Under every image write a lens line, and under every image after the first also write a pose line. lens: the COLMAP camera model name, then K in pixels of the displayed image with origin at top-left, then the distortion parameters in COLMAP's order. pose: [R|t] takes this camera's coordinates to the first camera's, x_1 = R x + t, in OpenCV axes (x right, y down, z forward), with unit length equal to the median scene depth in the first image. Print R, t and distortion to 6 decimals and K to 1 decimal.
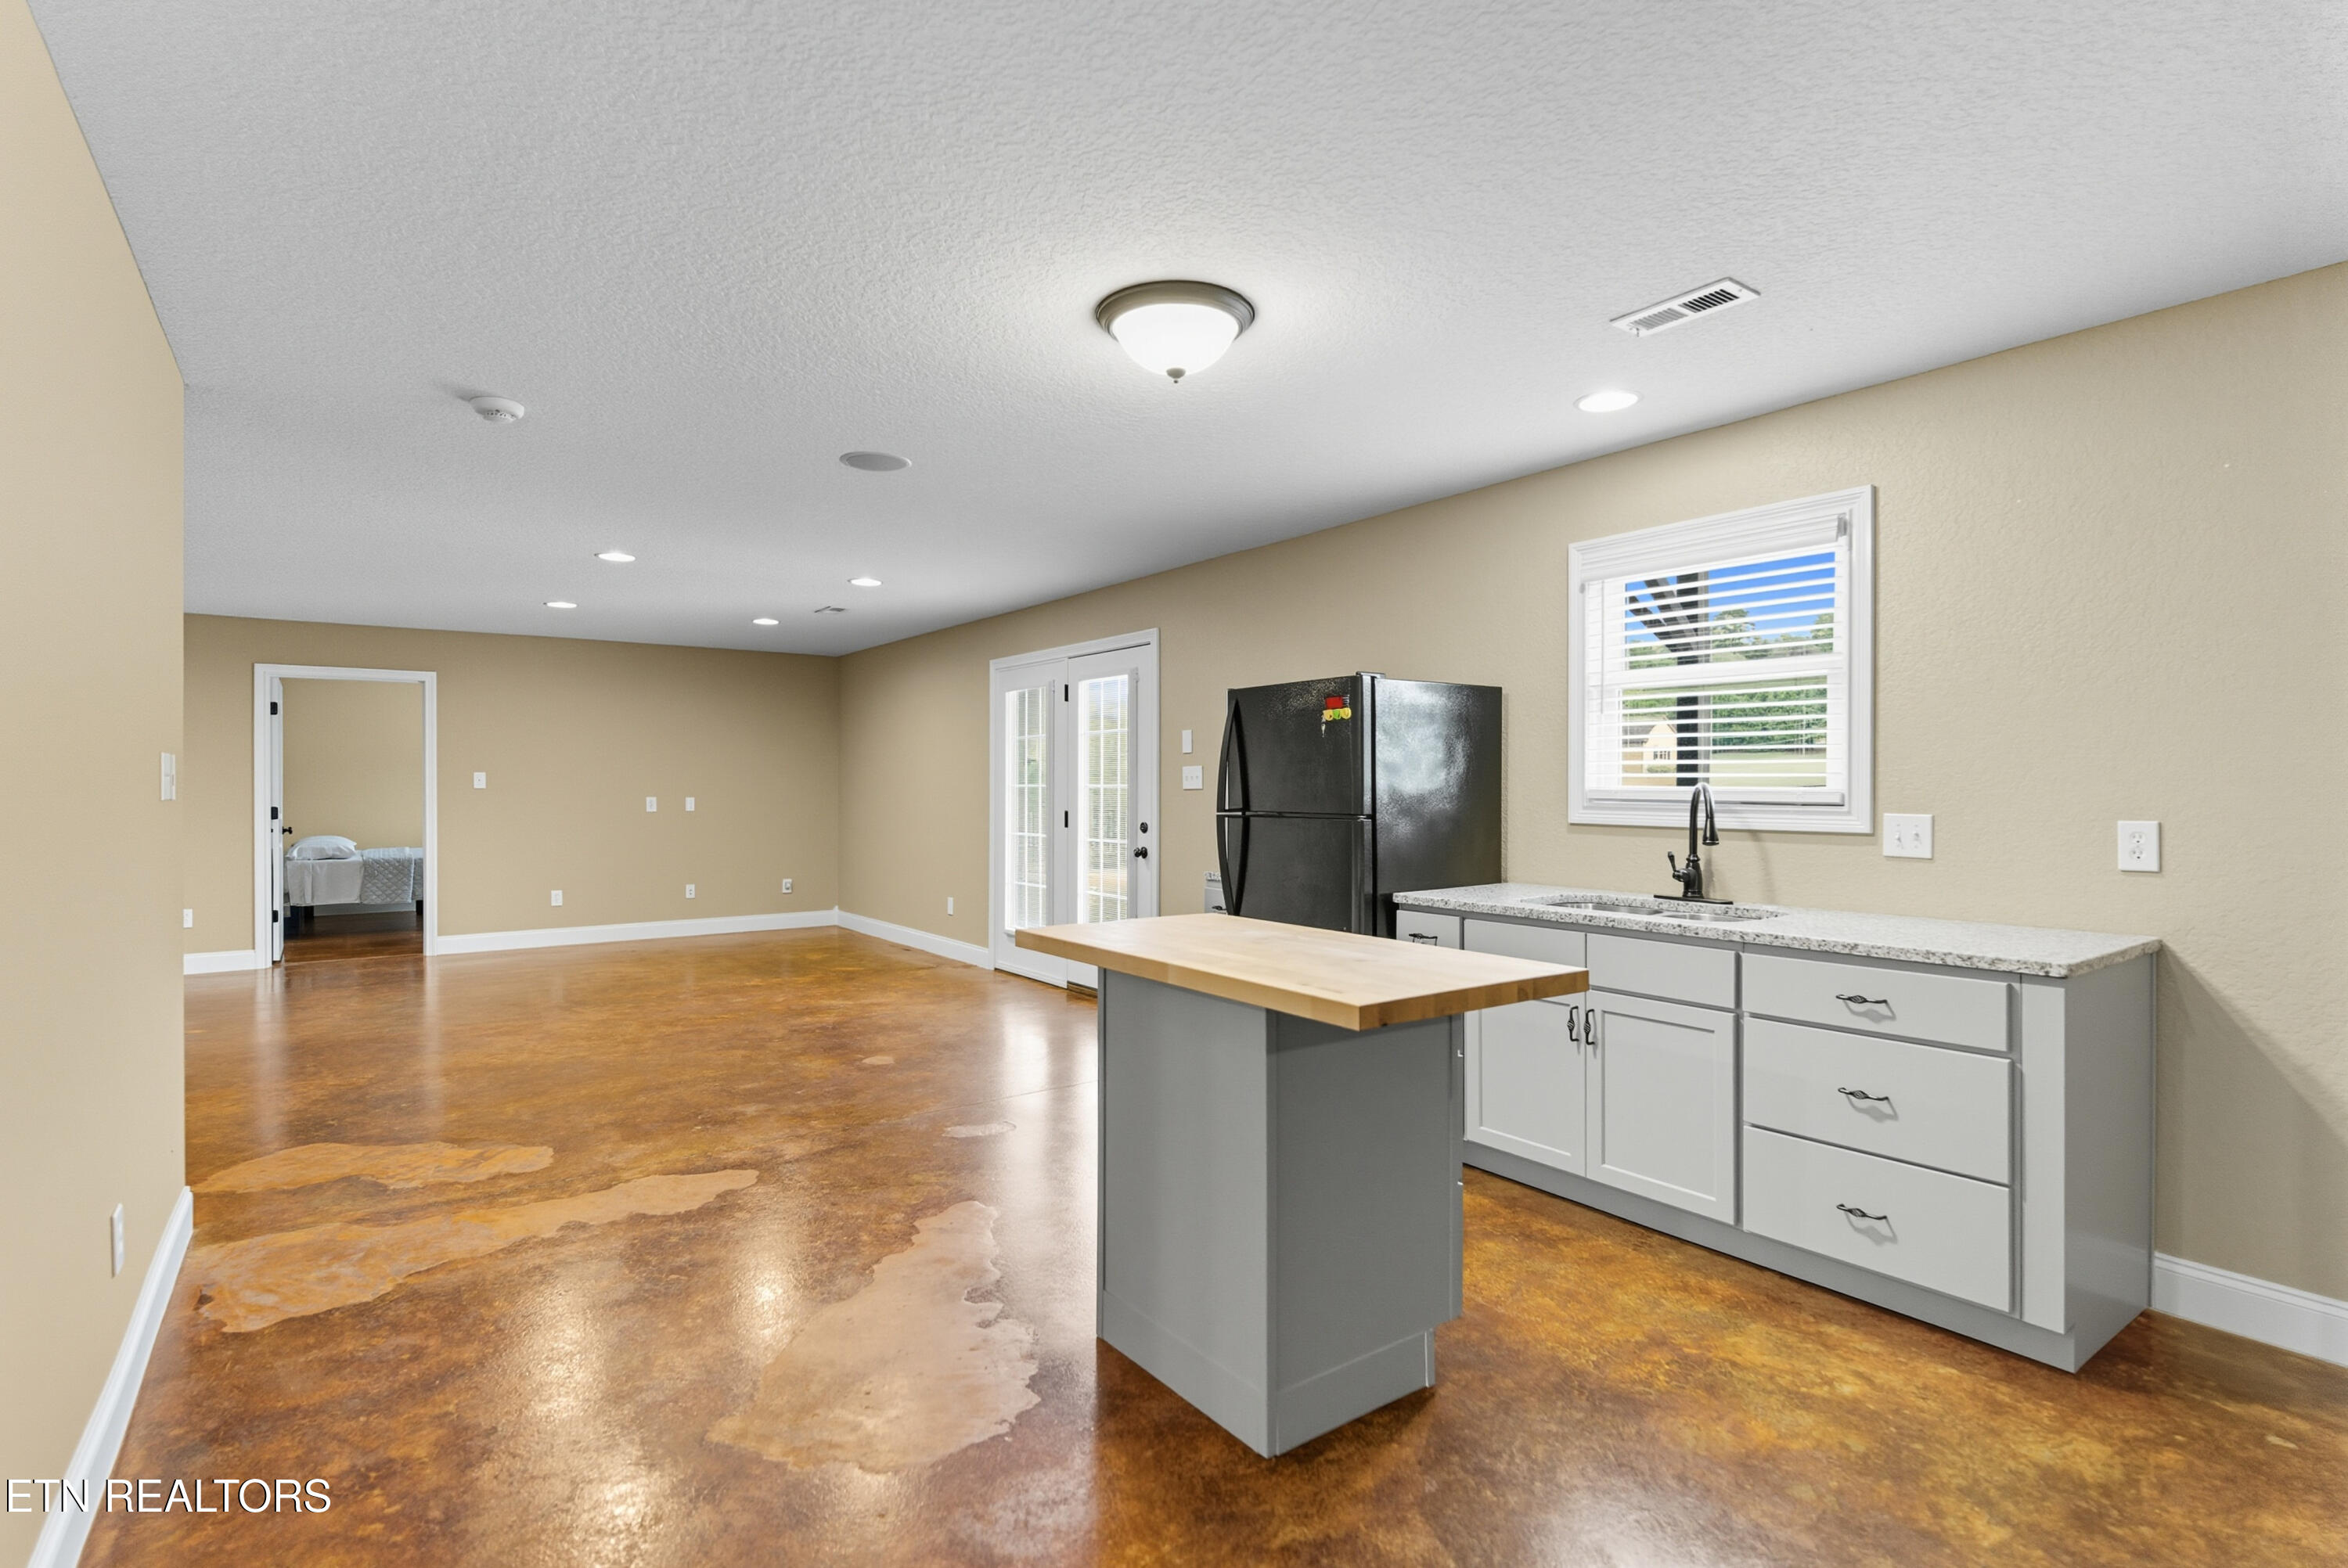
lens RADIAL K [[1150.3, 0, 1173.6], [0, 1150.3, 781.8], [0, 0, 1]] dist [-0.002386, -0.000014]
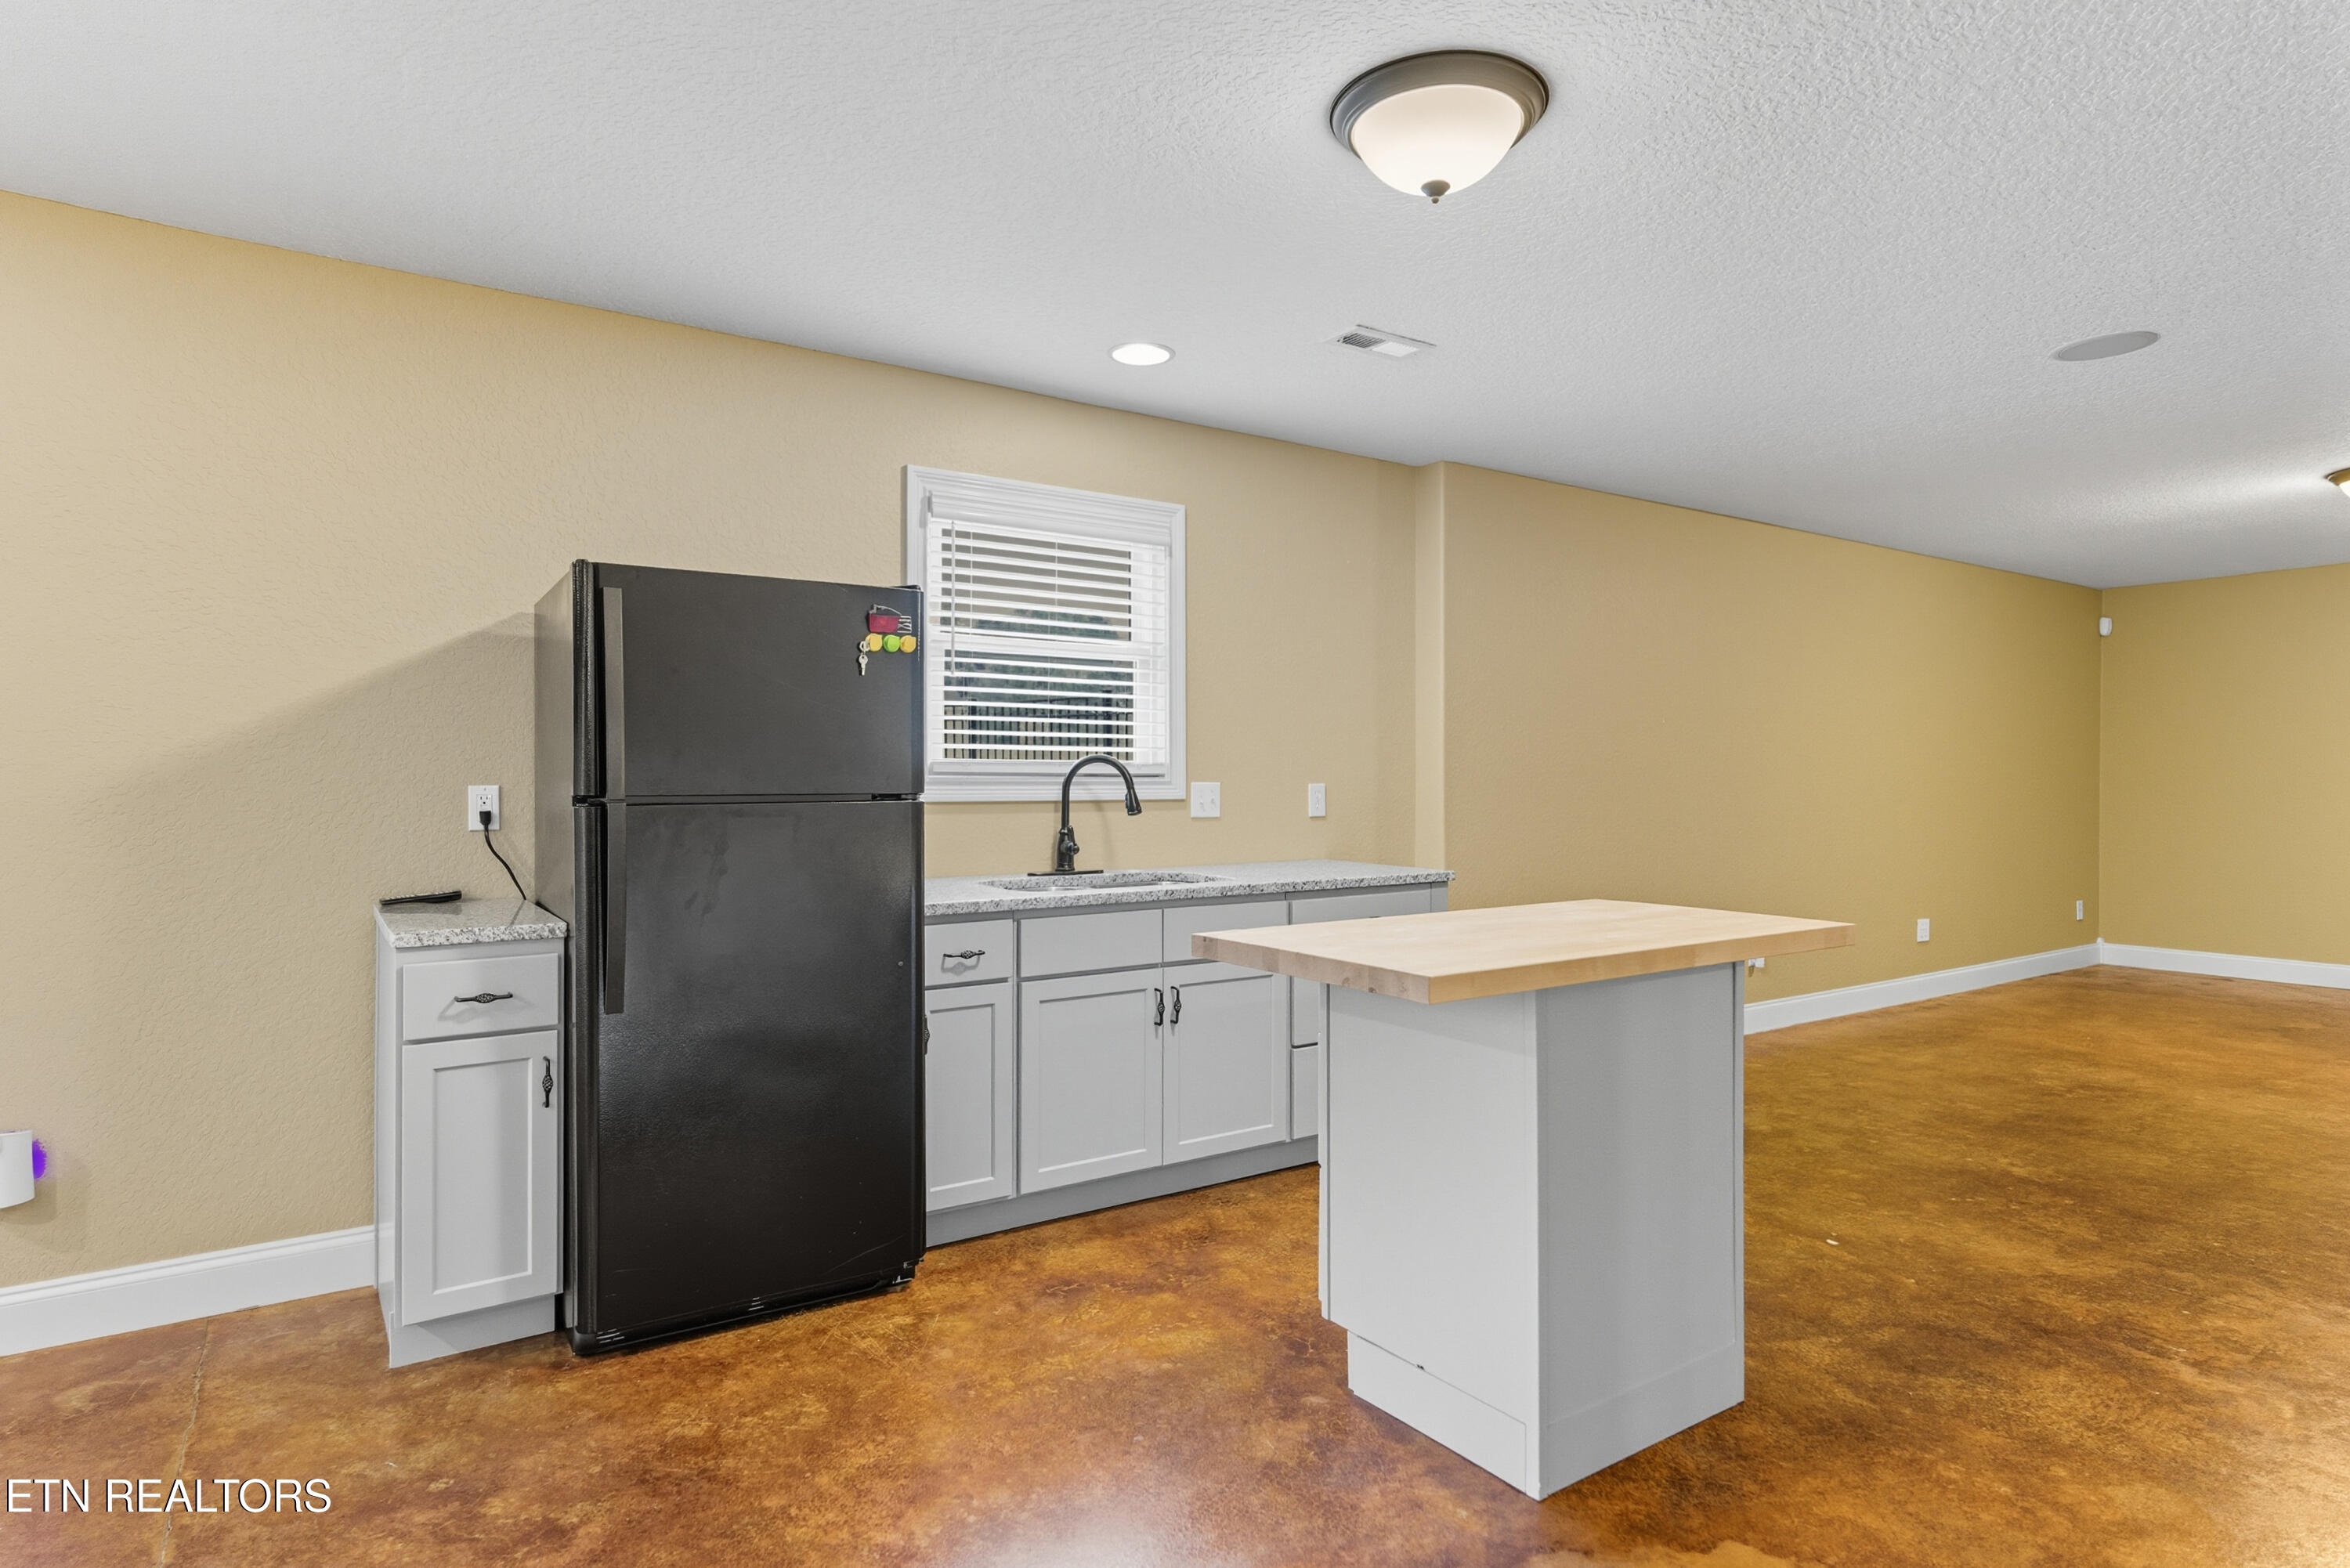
lens RADIAL K [[1247.9, 0, 1175.0], [0, 1247.9, 779.5], [0, 0, 1]] dist [-0.005020, -0.000583]
pose [[0.010381, -0.004122, 0.999938, -0.653359], [-0.004611, 0.999981, 0.004170, 0.018009], [-0.999935, -0.004654, 0.010362, 0.944865]]
